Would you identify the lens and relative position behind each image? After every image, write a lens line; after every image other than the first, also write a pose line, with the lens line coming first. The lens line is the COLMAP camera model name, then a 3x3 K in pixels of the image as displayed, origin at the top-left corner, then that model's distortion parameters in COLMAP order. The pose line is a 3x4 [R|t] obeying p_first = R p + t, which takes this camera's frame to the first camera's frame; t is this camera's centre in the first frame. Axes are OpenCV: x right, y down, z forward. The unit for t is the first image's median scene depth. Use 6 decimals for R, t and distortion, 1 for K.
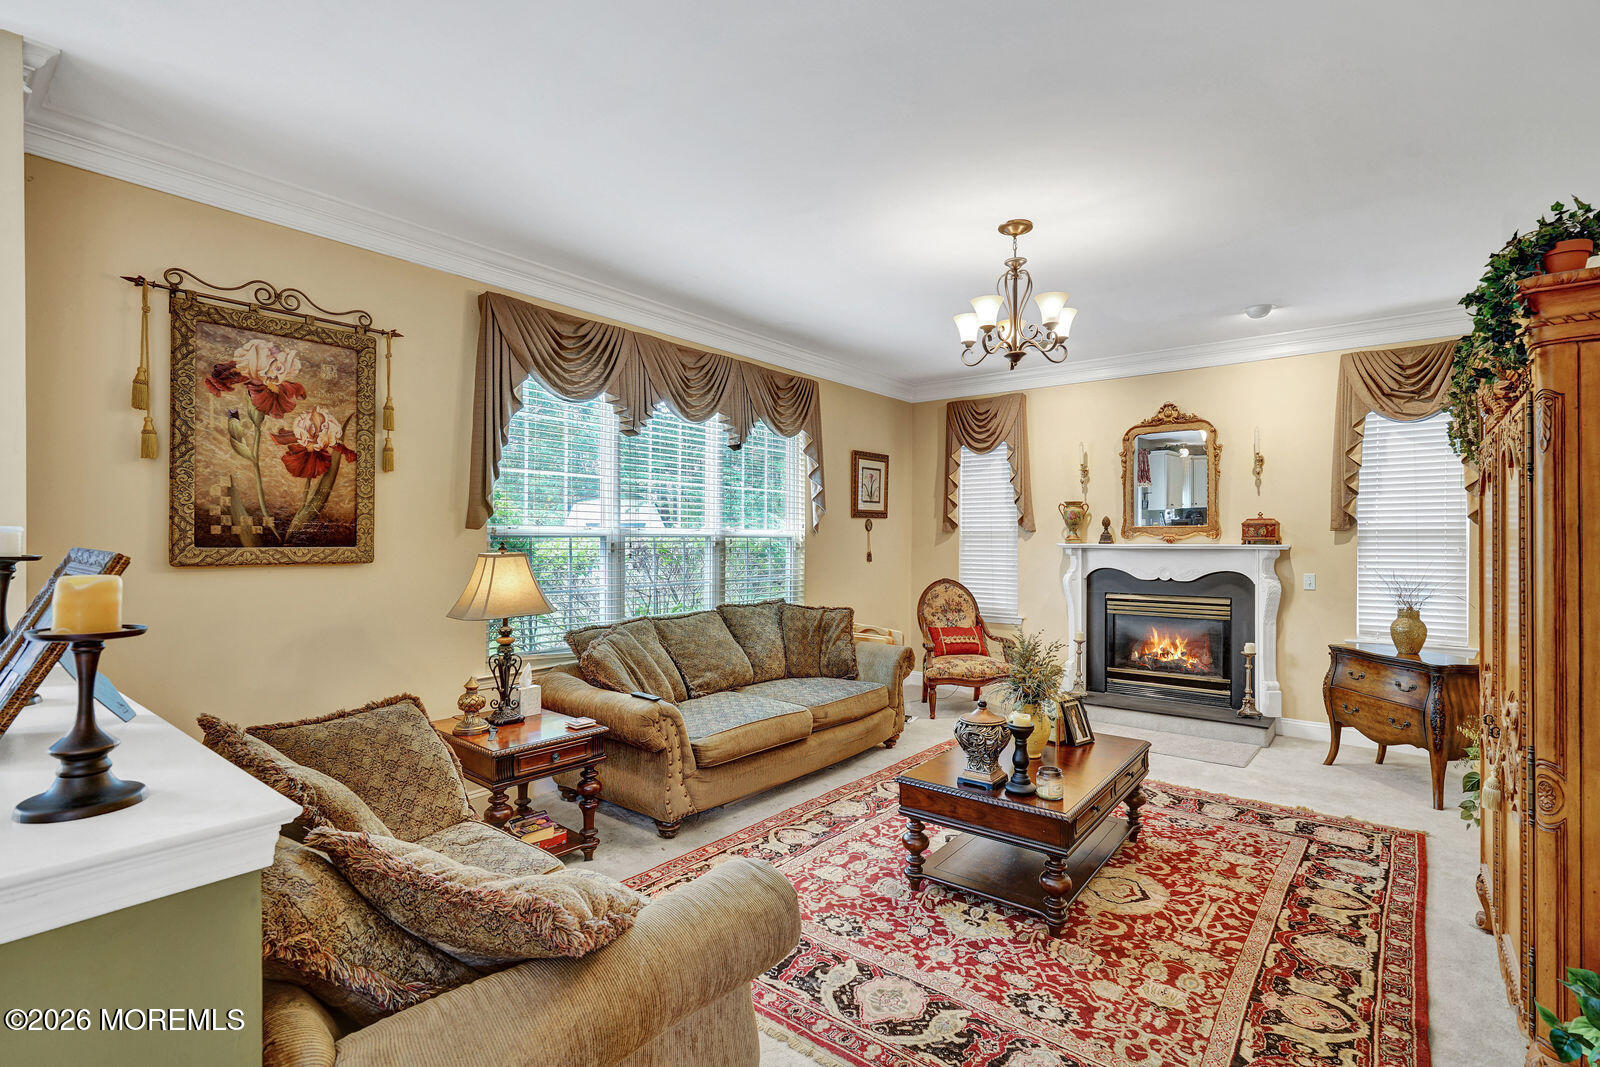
lens RADIAL K [[754.8, 0, 814.2], [0, 754.8, 538.3], [0, 0, 1]] dist [-0.001153, 0.000635]
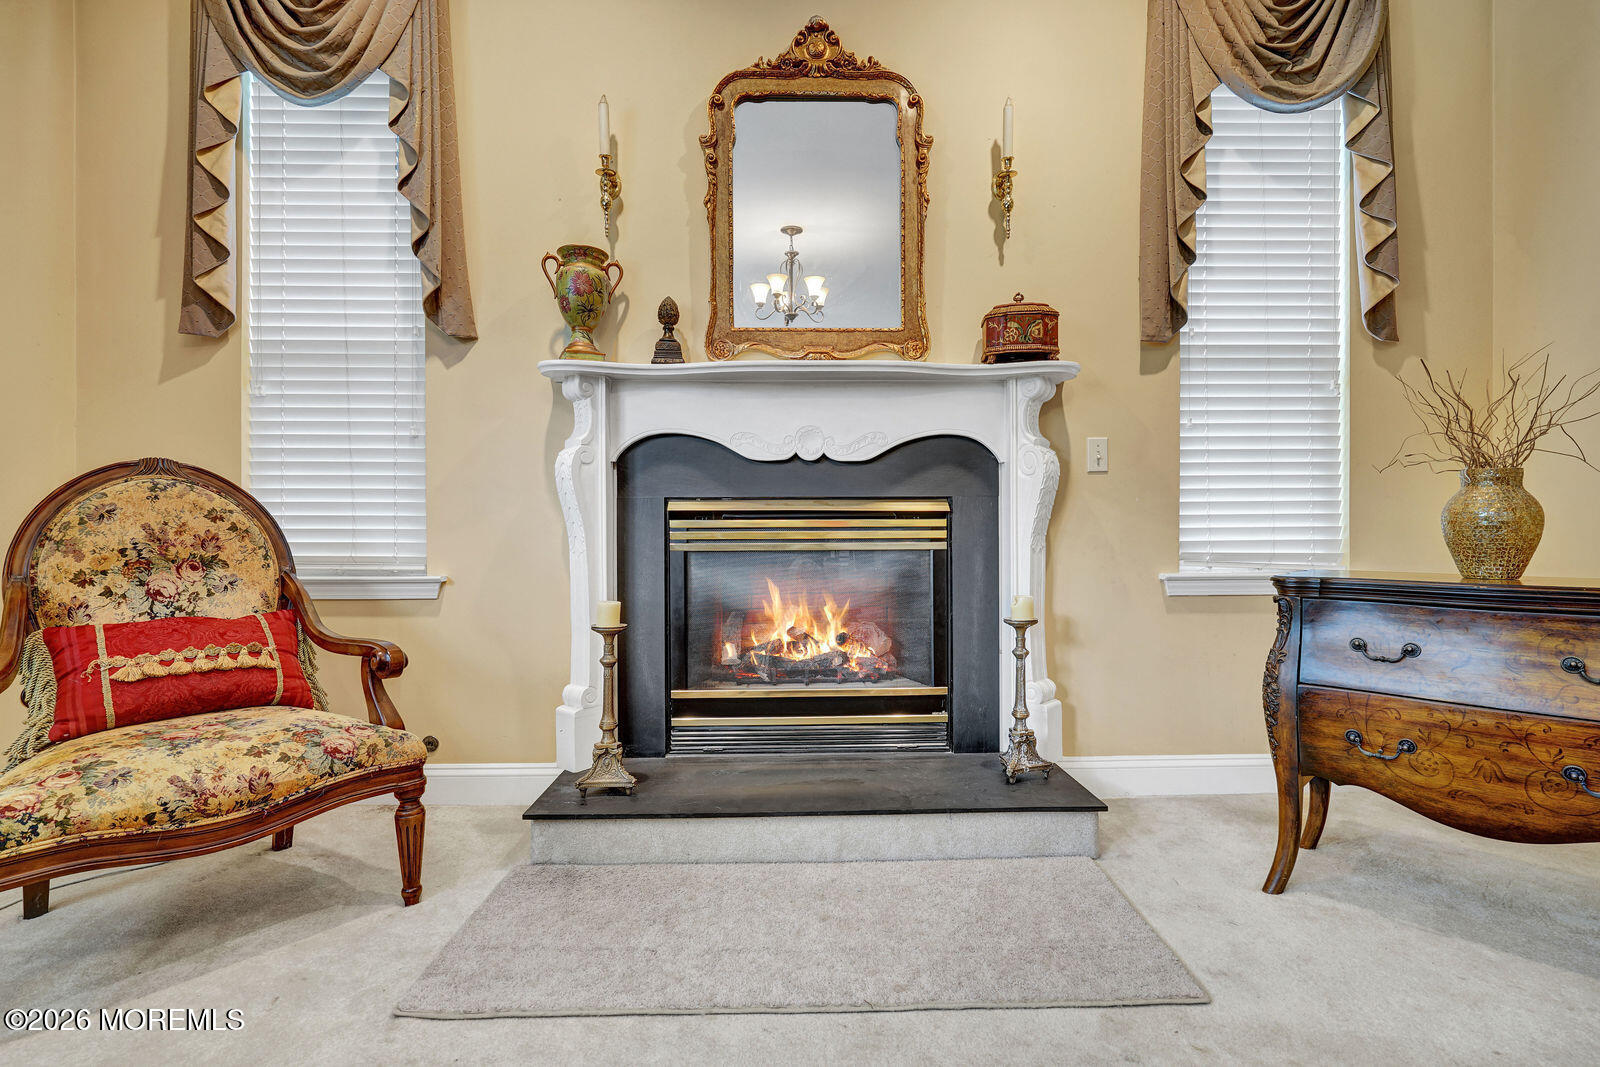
lens RADIAL K [[731.6, 0, 800.0], [0, 731.6, 533.5], [0, 0, 1]] dist [-0.003114, 0.000141]
pose [[0.772014, -0.005226, 0.635585, 0.319287], [0.006655, 0.999978, 0.000138, 0.144566], [-0.635571, 0.004123, 0.772031, 1.062816]]
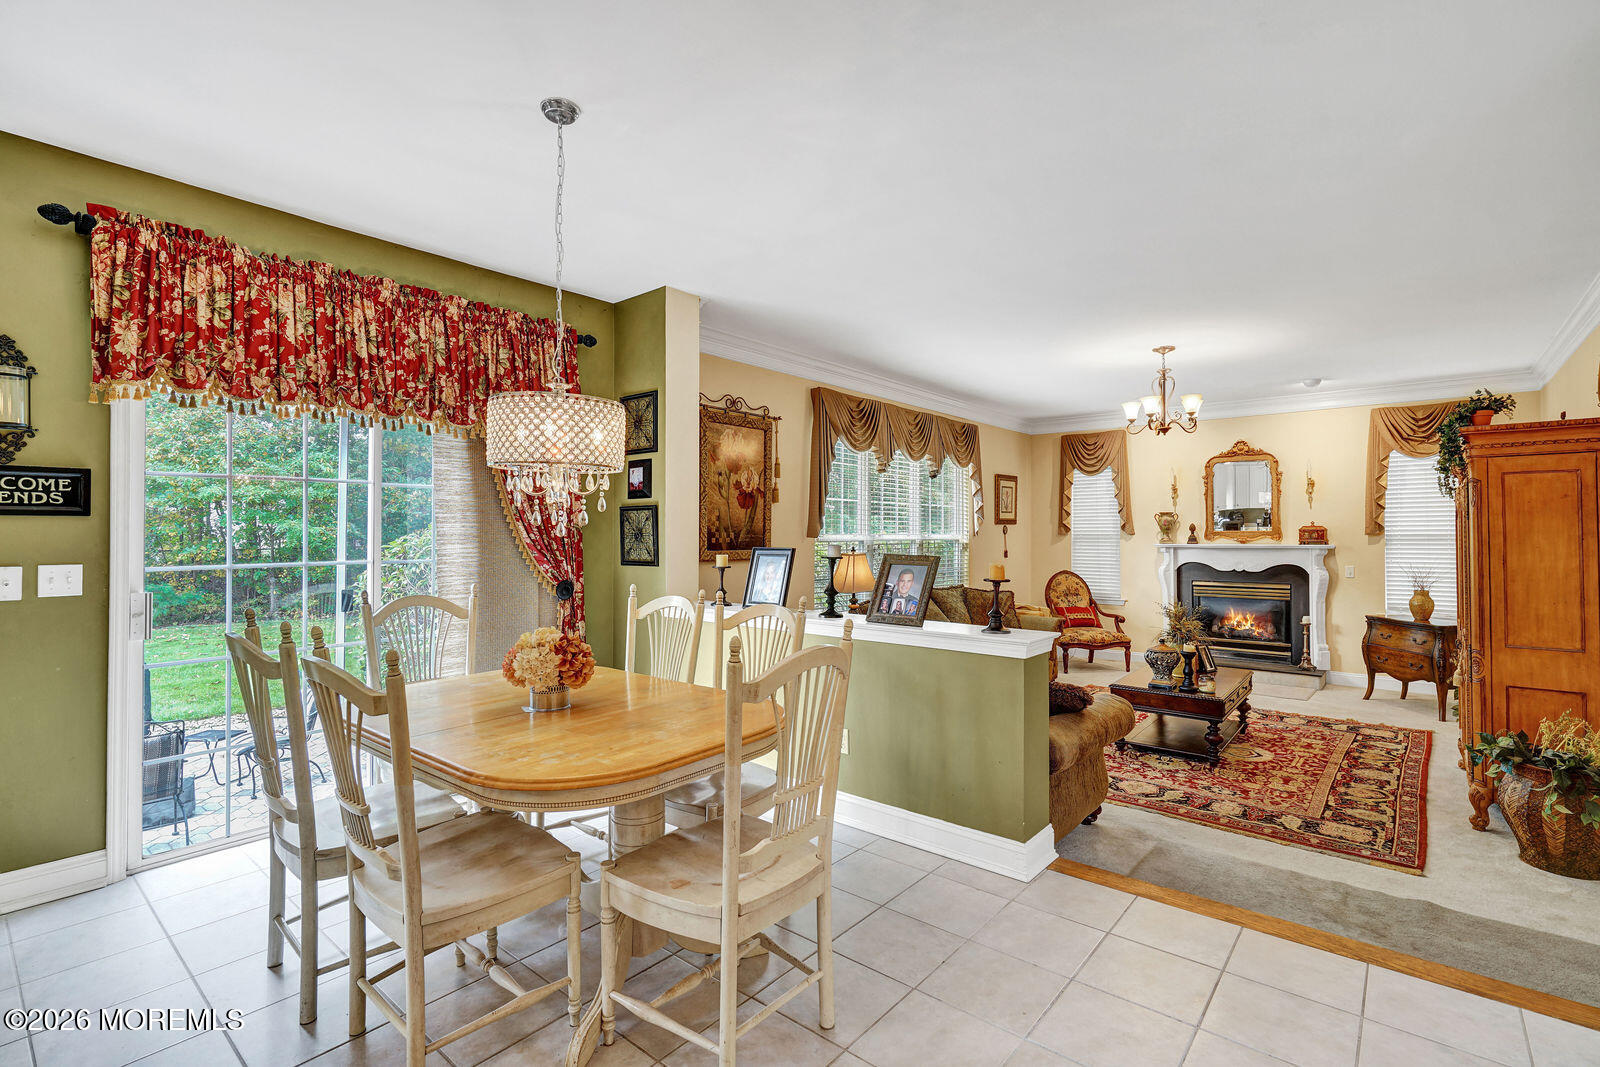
lens RADIAL K [[759.3, 0, 801.4], [0, 759.3, 522.1], [0, 0, 1]] dist [0.001000, 0.000602]
pose [[0.999515, -0.003109, -0.030984, -0.420354], [0.002647, 0.999885, -0.014943, -0.020734], [0.031027, 0.014854, 0.999408, -0.584822]]
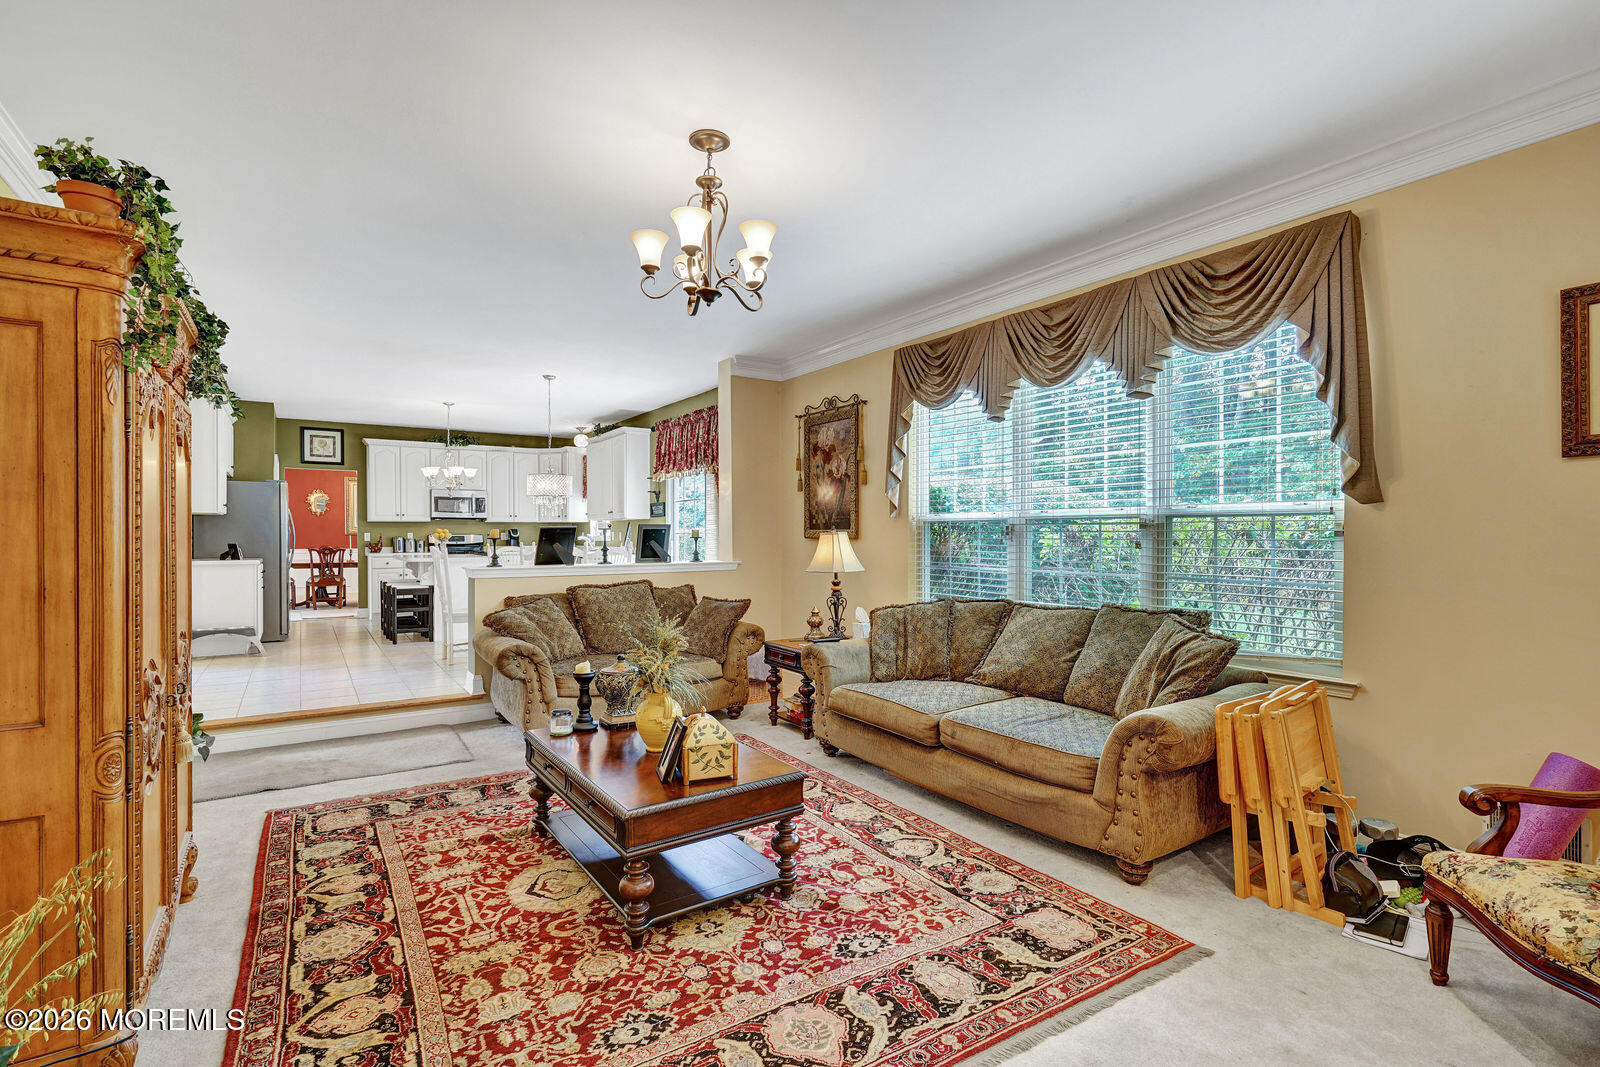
lens RADIAL K [[718.3, 0, 778.9], [0, 718.3, 533.4], [0, 0, 1]] dist [-0.002834, -0.000317]
pose [[-0.325878, -0.006615, -0.945389, 0.921337], [-0.003274, 0.999977, -0.005868, 0.028056], [0.945406, 0.001182, -0.325893, 1.231953]]
